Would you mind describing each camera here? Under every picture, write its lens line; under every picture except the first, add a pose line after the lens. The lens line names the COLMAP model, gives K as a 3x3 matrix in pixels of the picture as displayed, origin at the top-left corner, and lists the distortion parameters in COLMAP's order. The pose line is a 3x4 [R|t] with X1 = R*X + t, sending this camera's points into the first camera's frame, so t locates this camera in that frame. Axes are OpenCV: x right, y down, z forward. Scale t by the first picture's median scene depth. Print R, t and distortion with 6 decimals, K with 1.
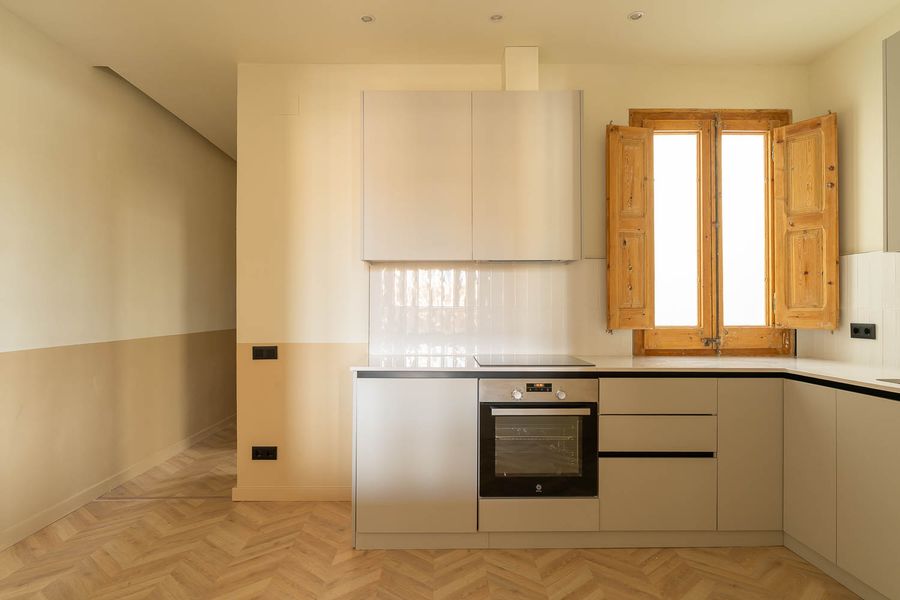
lens RADIAL K [[499.2, 0, 450.0], [0, 499.2, 300.0], [0, 0, 1]] dist [0.005533, 0.000542]
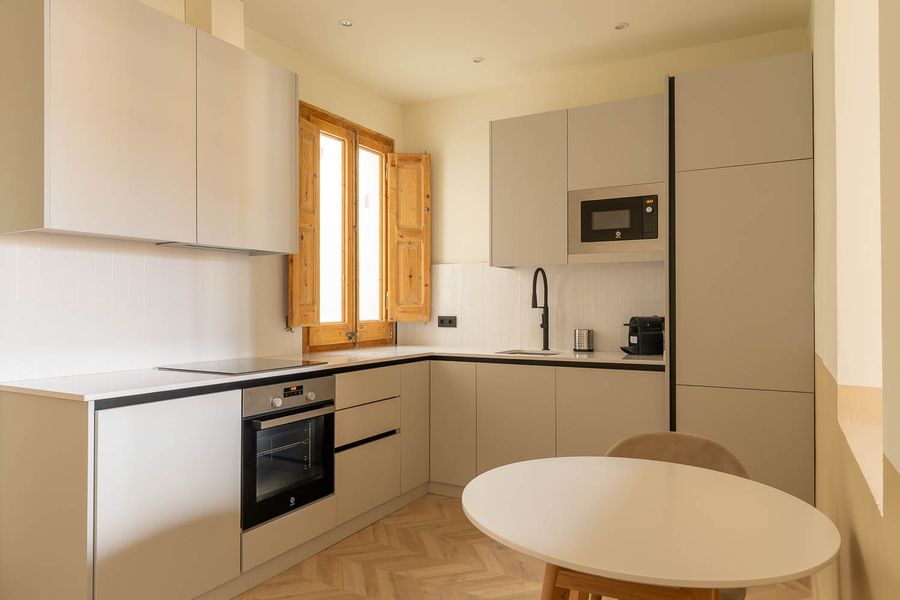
lens RADIAL K [[597.1, 0, 450.0], [0, 597.1, 300.0], [0, 0, 1]] dist [-0.002688, -0.001487]
pose [[0.503950, 0.006597, 0.863708, -0.509291], [-0.009736, 0.999951, -0.001957, 0.006142], [-0.863678, -0.007423, 0.503989, 0.165889]]
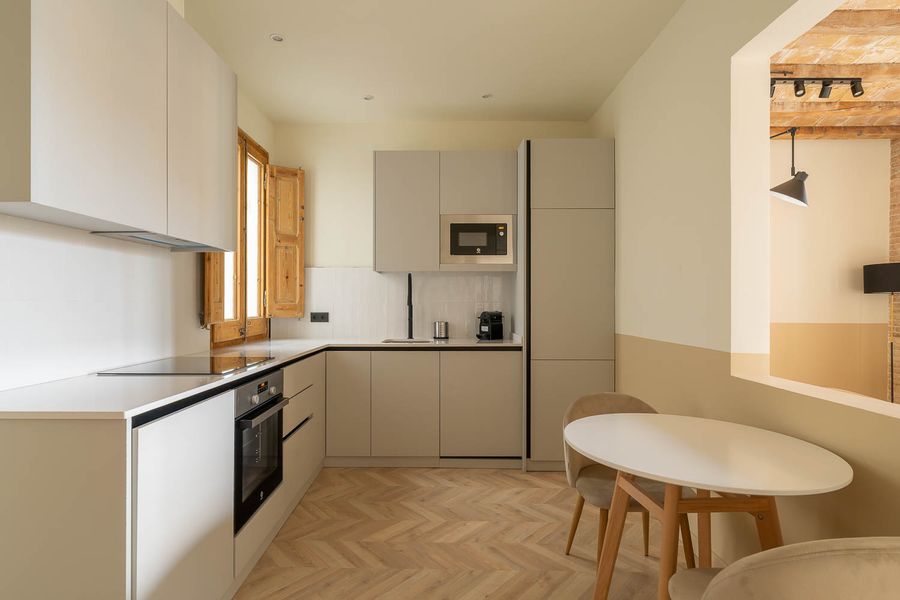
lens RADIAL K [[464.0, 0, 438.3], [0, 464.0, 299.9], [0, 0, 1]] dist [-0.001822, -0.000533]
pose [[0.030923, 0.006726, 0.999499, -0.554691], [-0.013149, 0.999894, -0.006322, 0.010973], [-0.999435, -0.012947, 0.031008, 0.530434]]
